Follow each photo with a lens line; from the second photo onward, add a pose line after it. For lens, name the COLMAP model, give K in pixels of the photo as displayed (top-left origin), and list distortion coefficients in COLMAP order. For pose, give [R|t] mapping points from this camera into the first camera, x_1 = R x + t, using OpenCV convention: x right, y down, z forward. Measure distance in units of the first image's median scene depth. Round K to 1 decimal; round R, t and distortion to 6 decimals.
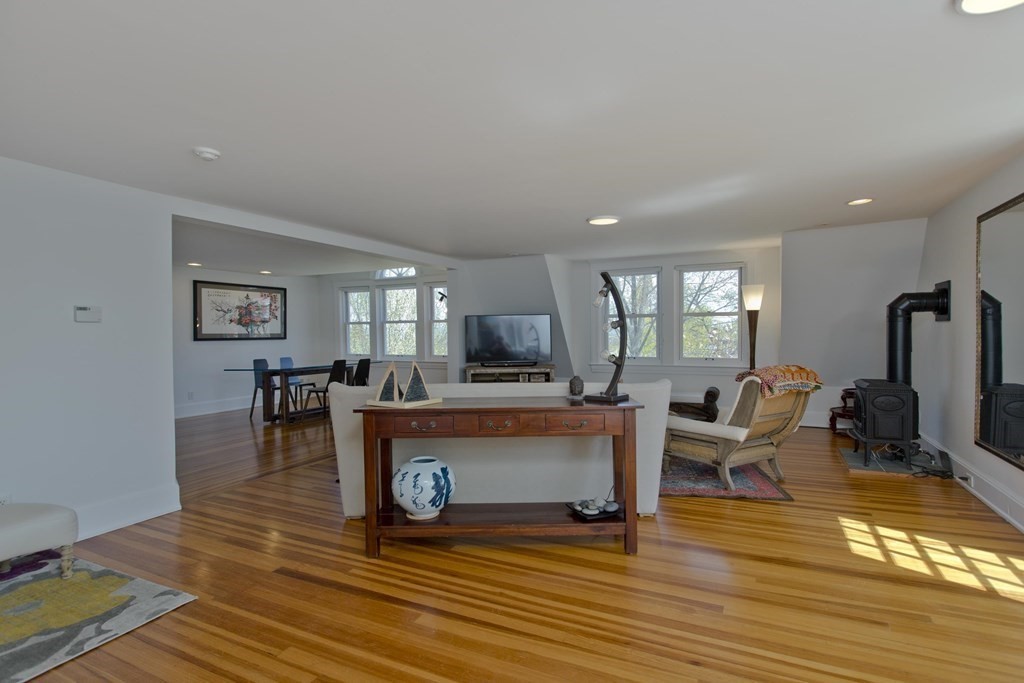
lens RADIAL K [[500.2, 0, 491.8], [0, 500.2, 340.2], [0, 0, 1]] dist [0.009915, -0.000107]
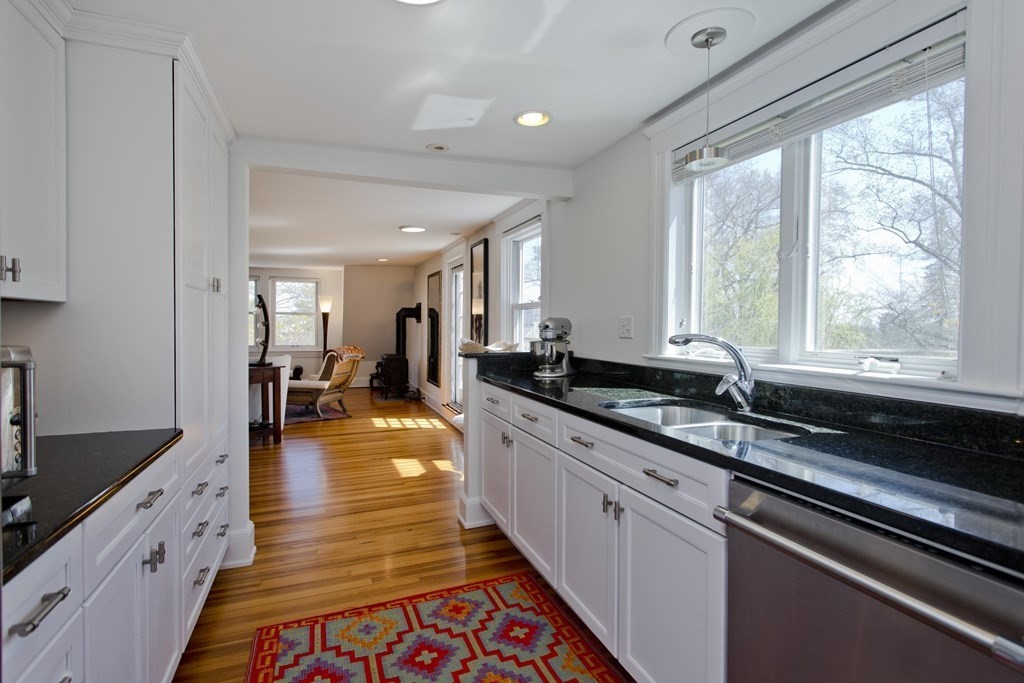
lens RADIAL K [[507.5, 0, 521.2], [0, 507.5, 334.7], [0, 0, 1]] dist [0.000782, 0.000520]
pose [[0.639783, -0.001249, 0.768555, -0.447383], [-0.002561, 0.999990, 0.003756, -0.000263], [-0.768552, -0.004371, 0.639773, -0.691113]]
